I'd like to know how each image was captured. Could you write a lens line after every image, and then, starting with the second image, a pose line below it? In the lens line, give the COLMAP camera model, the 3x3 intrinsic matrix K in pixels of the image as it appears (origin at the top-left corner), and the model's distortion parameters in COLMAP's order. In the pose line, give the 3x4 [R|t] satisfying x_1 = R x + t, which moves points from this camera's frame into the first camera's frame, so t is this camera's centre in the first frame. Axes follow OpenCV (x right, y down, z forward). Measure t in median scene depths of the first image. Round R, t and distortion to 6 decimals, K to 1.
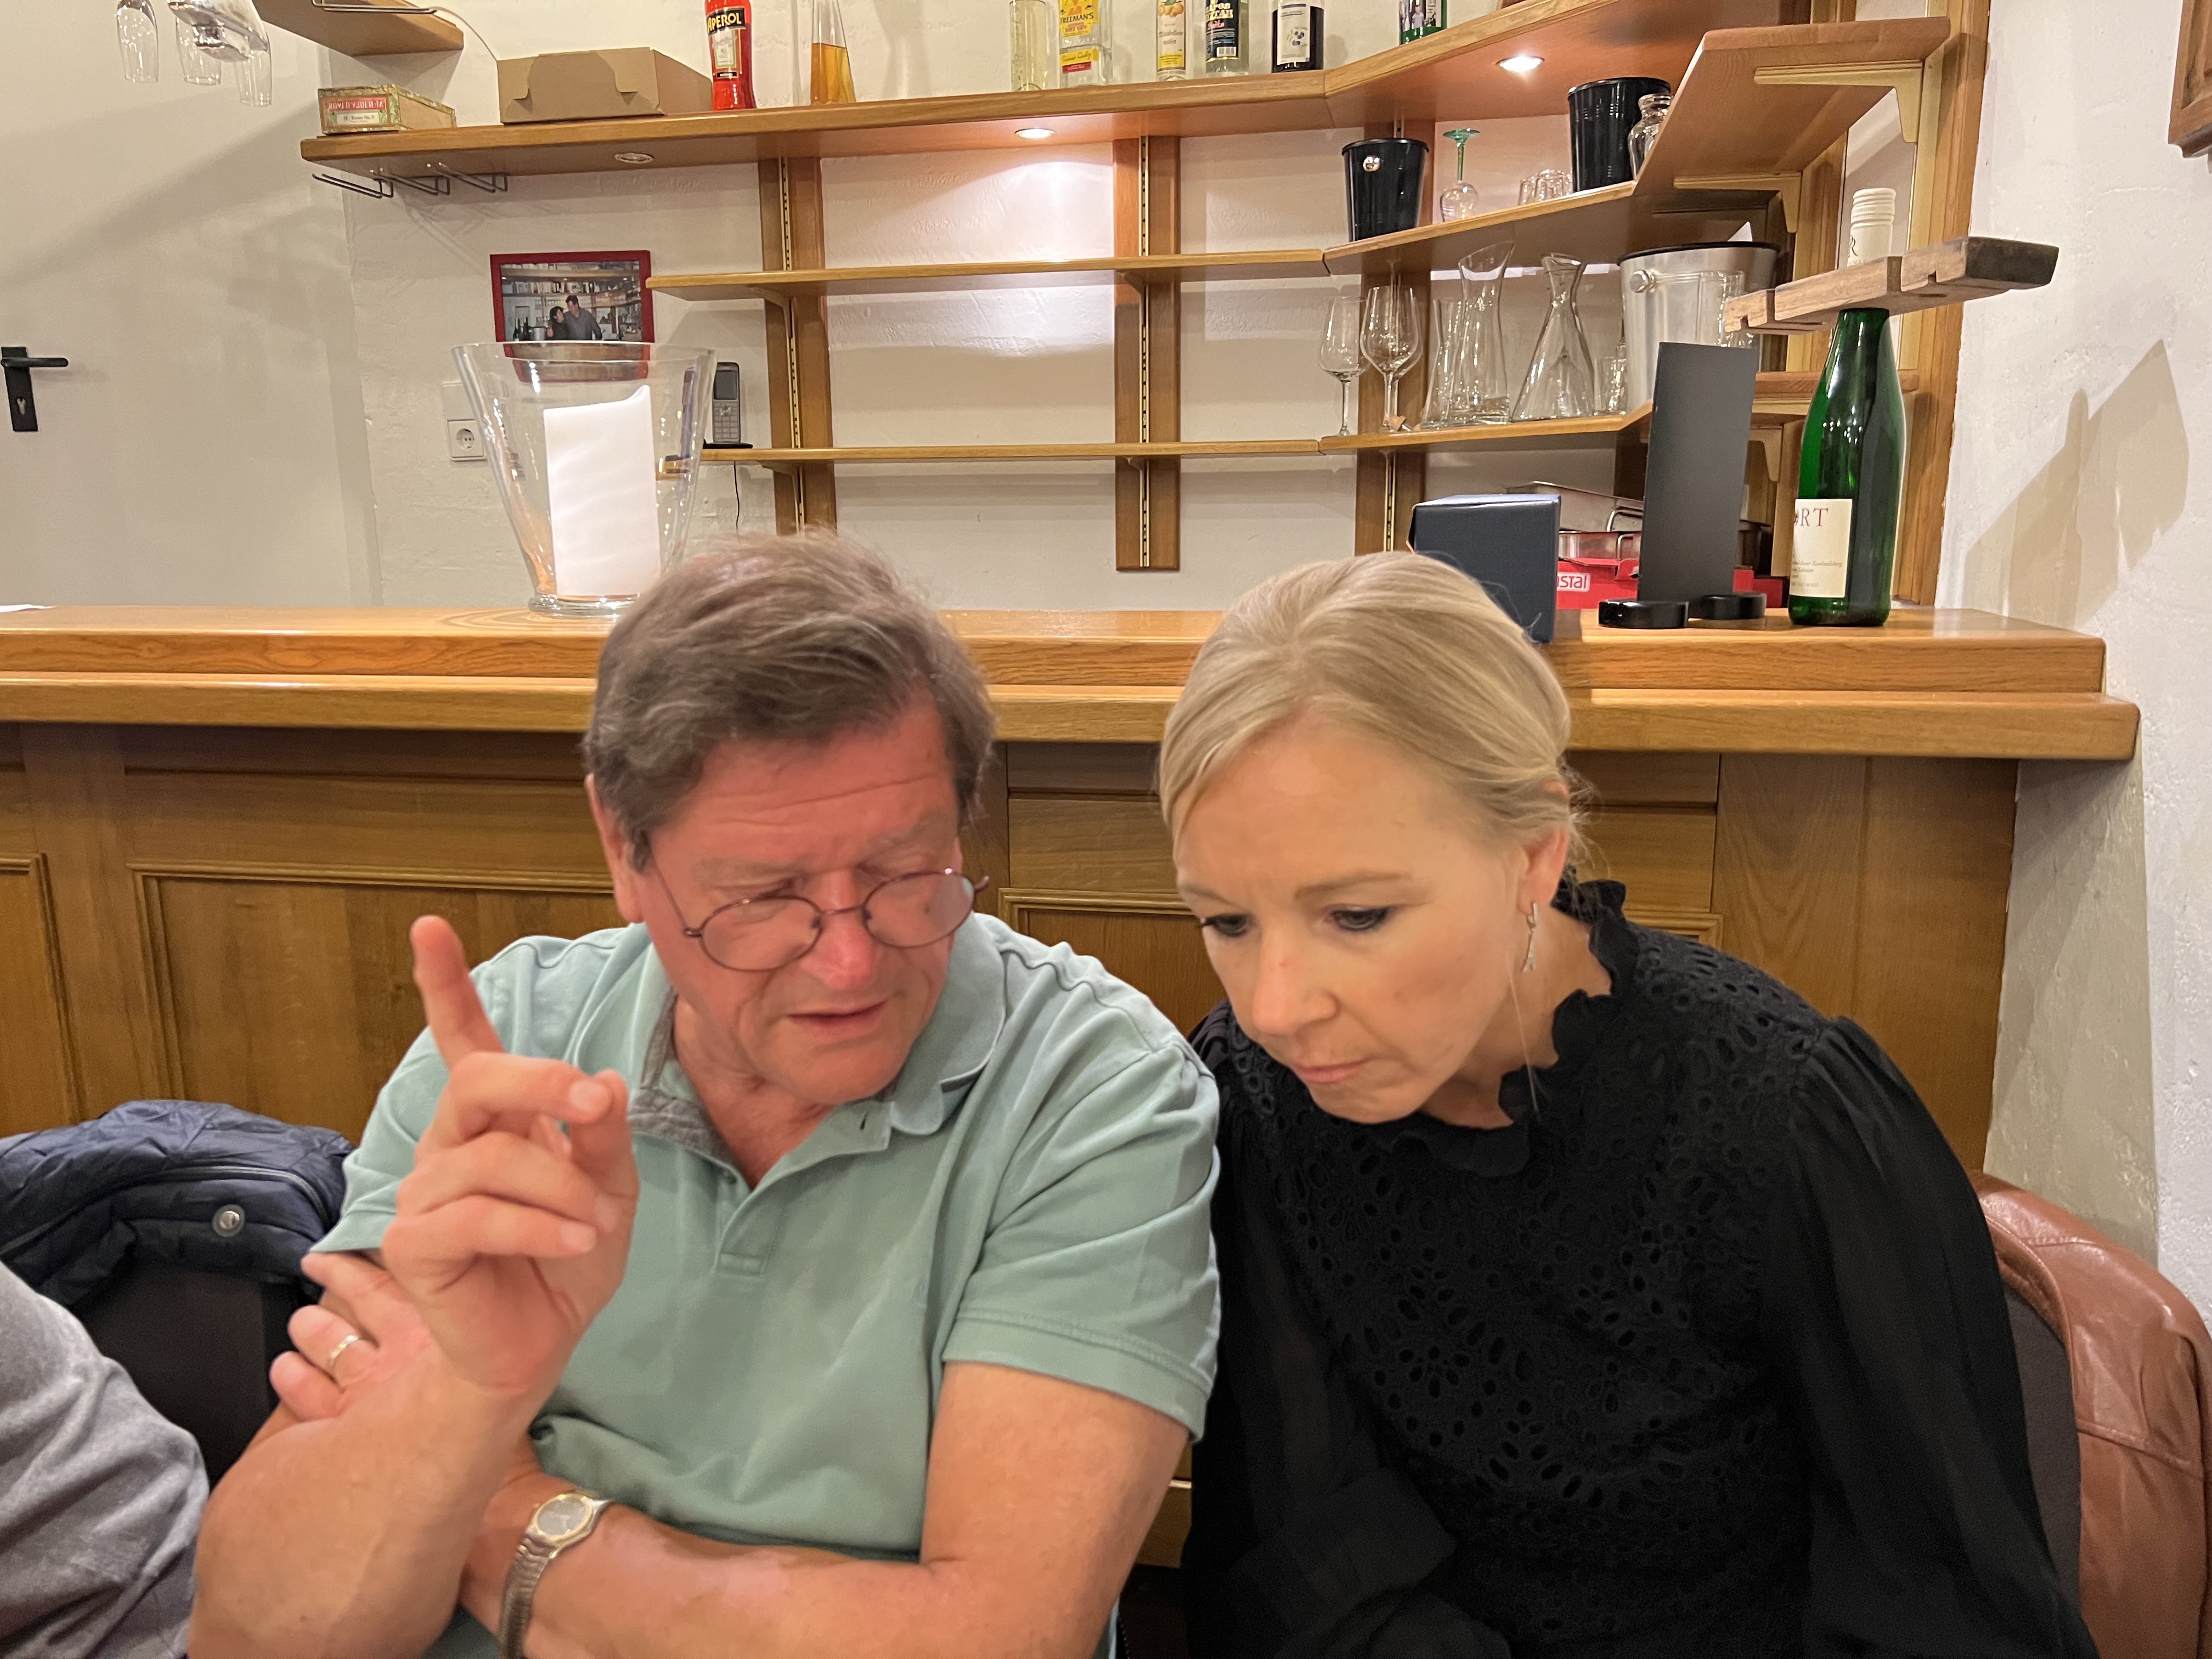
lens RADIAL K [[1616.6, 0, 1106.0], [0, 1616.6, 829.5], [0, 0, 1]] dist [0.002160, -0.003611]
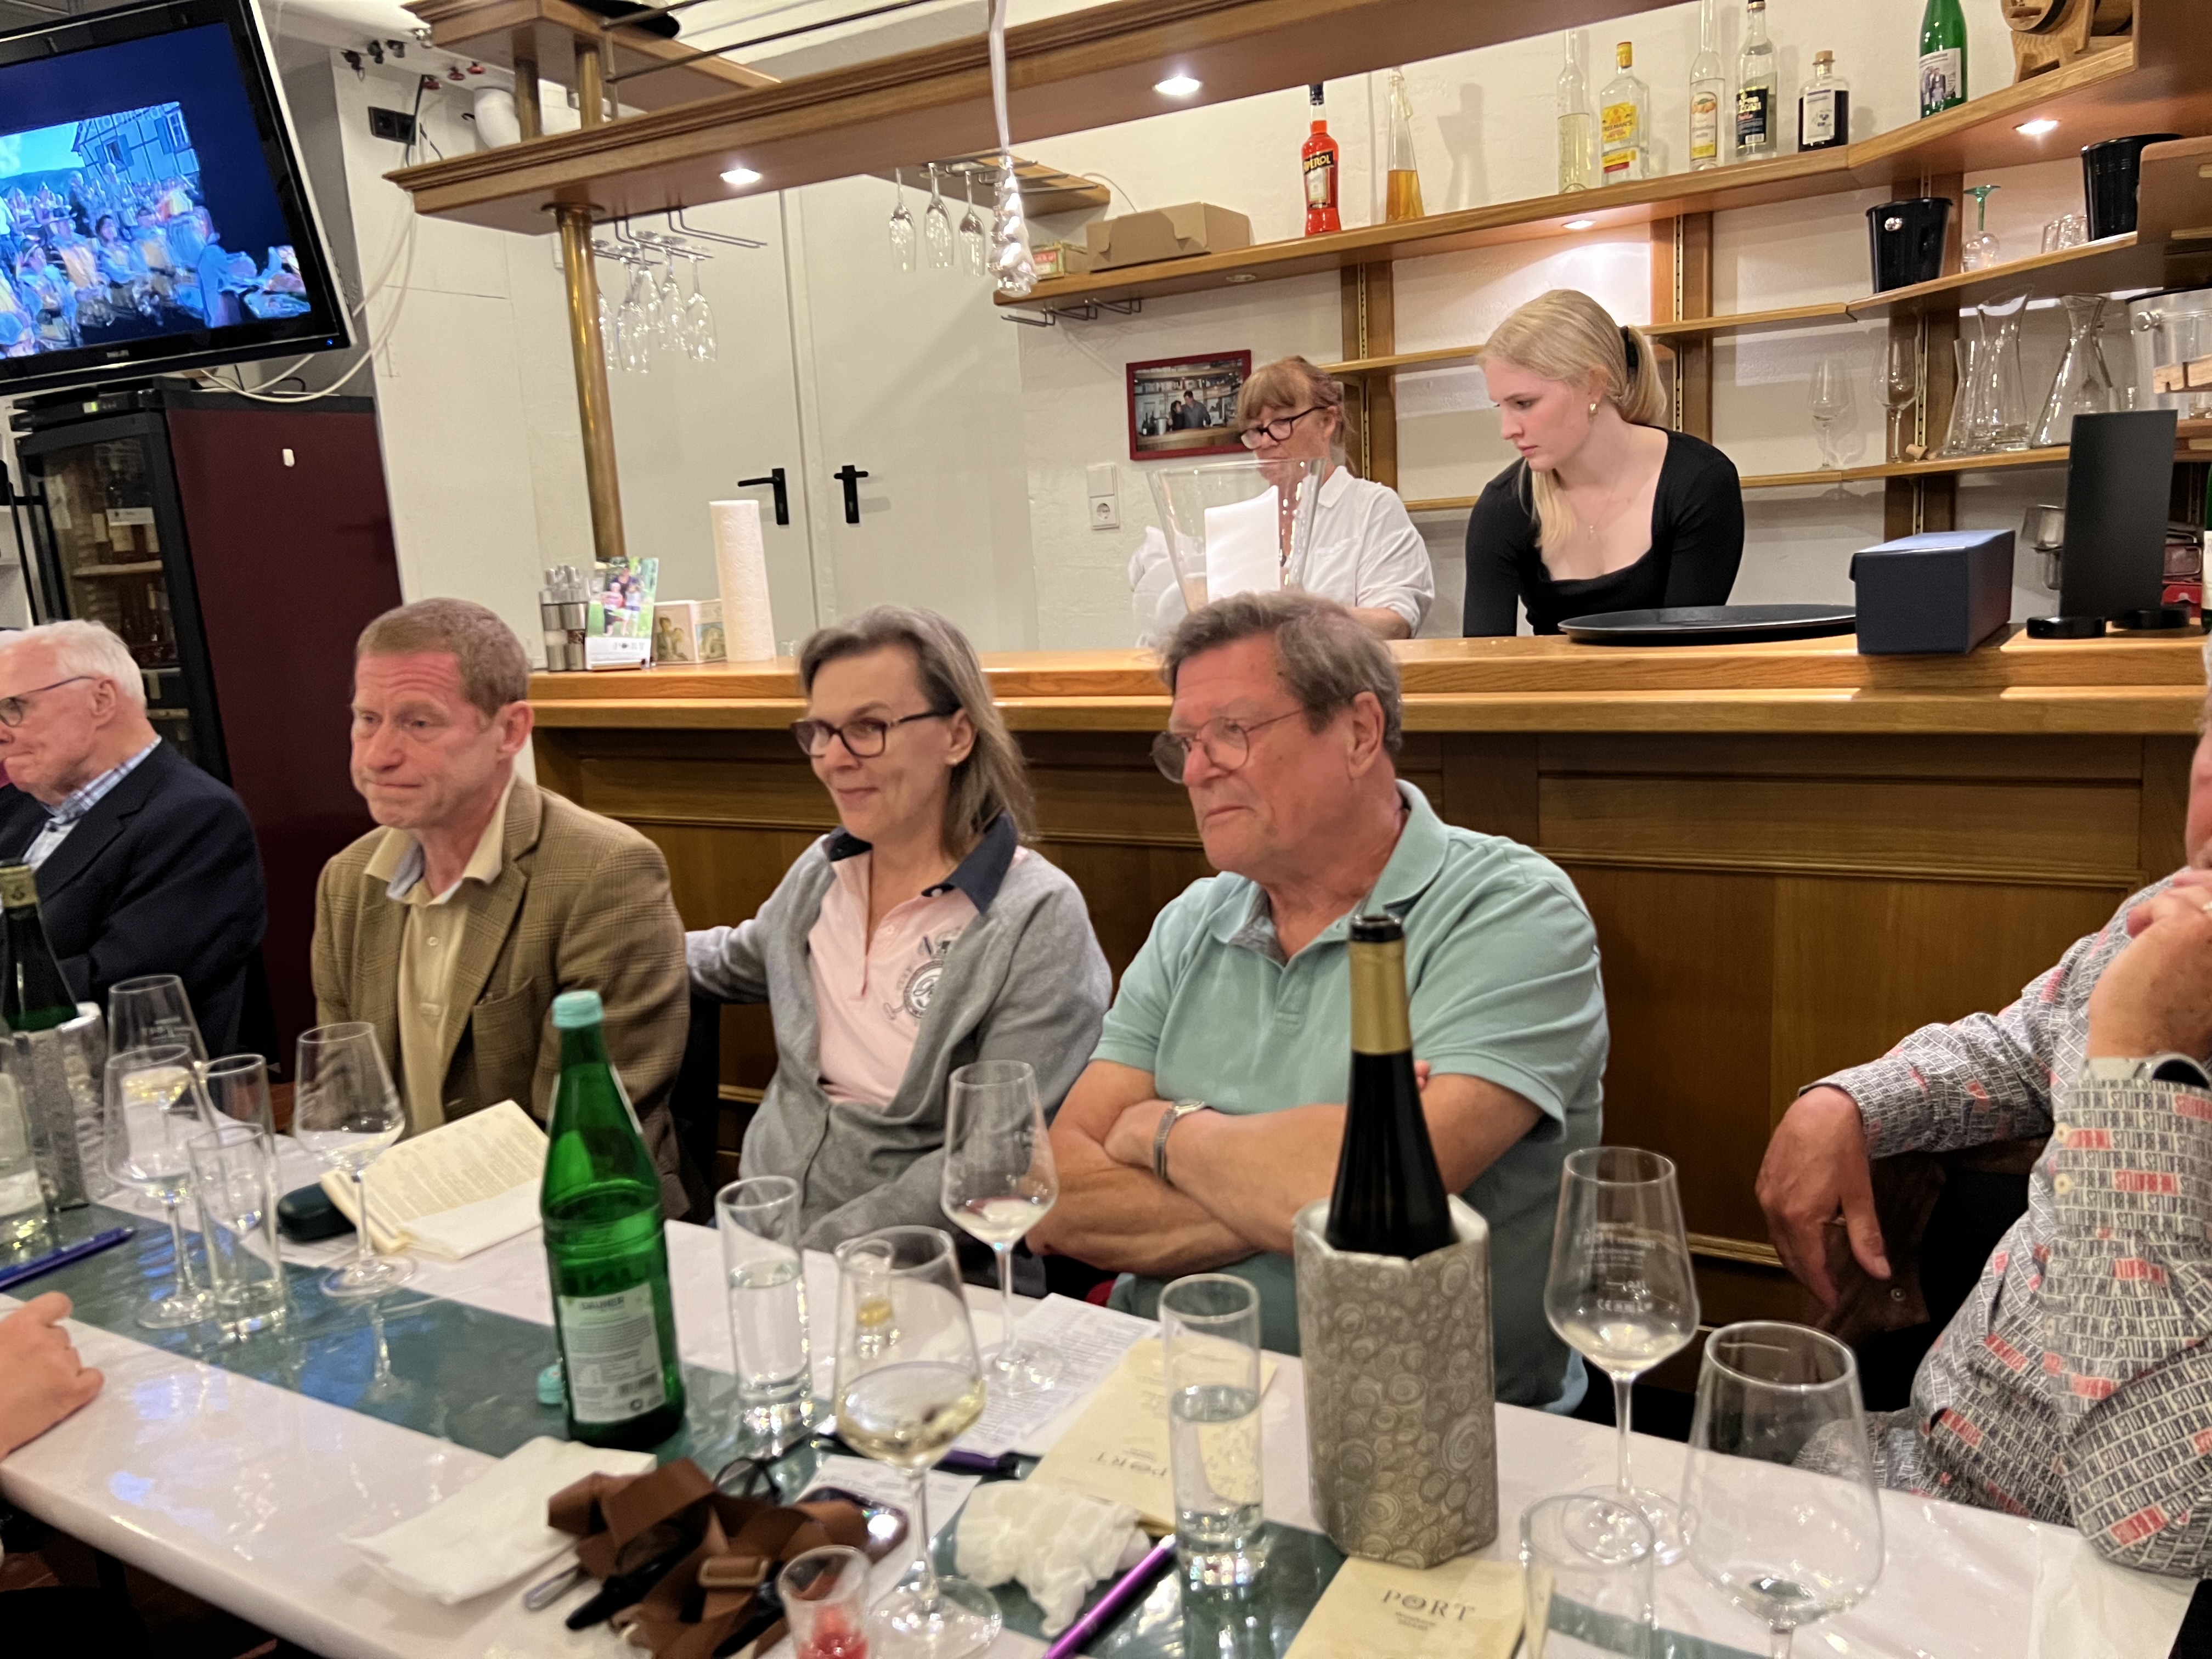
lens RADIAL K [[1616.6, 0, 1106.0], [0, 1616.6, 829.5], [0, 0, 1]] dist [0.002160, -0.003611]
pose [[0.944810, 0.010160, -0.327460, 0.019918], [-0.015451, 0.999789, -0.013561, 0.024775], [0.327253, 0.017872, 0.944768, -0.202542]]
